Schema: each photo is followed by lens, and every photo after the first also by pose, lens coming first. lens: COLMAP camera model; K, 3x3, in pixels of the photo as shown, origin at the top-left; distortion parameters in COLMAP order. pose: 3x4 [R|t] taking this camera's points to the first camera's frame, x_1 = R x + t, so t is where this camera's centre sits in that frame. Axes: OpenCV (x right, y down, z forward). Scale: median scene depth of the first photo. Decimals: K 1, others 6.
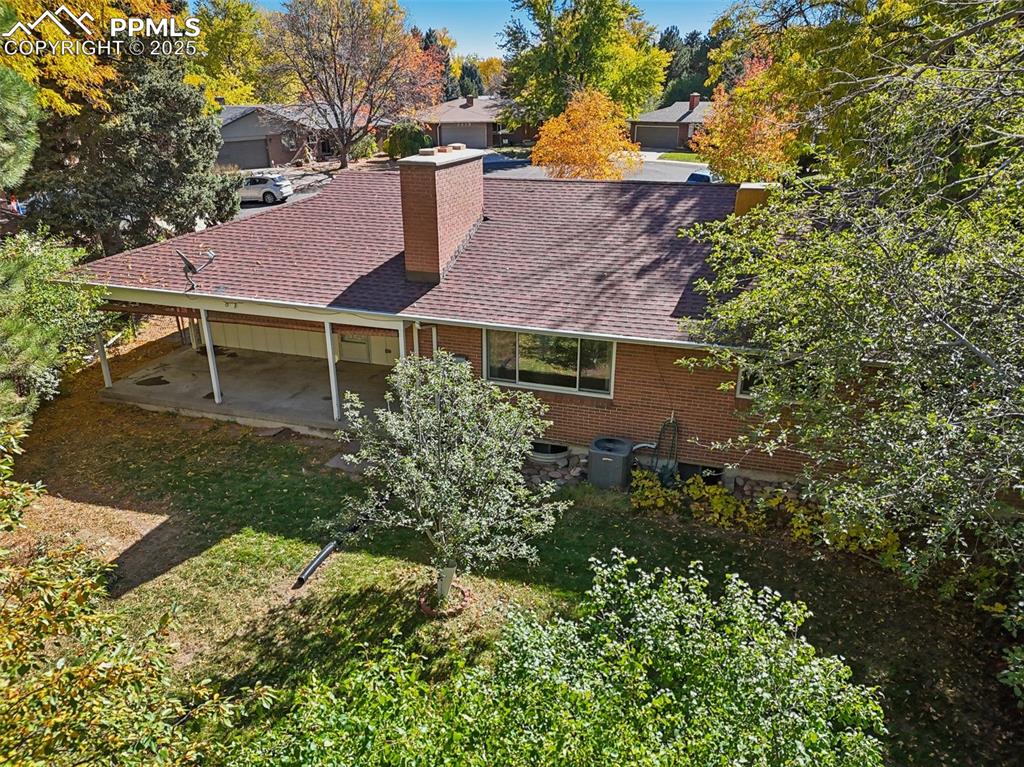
lens RADIAL K [[750.2, 0, 512.0], [0, 750.2, 383.5], [0, 0, 1]] dist [0.057514, -0.040859]
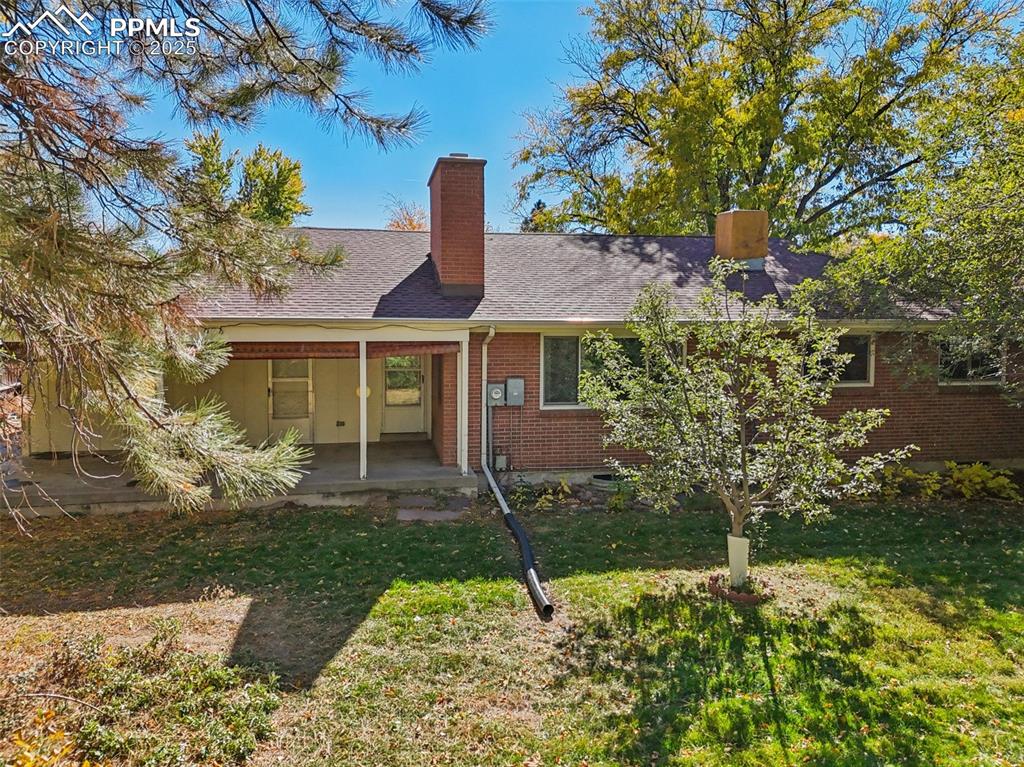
lens RADIAL K [[750.2, 0, 512.0], [0, 750.2, 383.5], [0, 0, 1]] dist [0.057514, -0.040859]
pose [[0.875029, -0.045854, 0.481894, -0.505109], [0.177243, 0.956720, -0.230805, 0.172499], [-0.450454, 0.287373, 0.845286, 0.298381]]
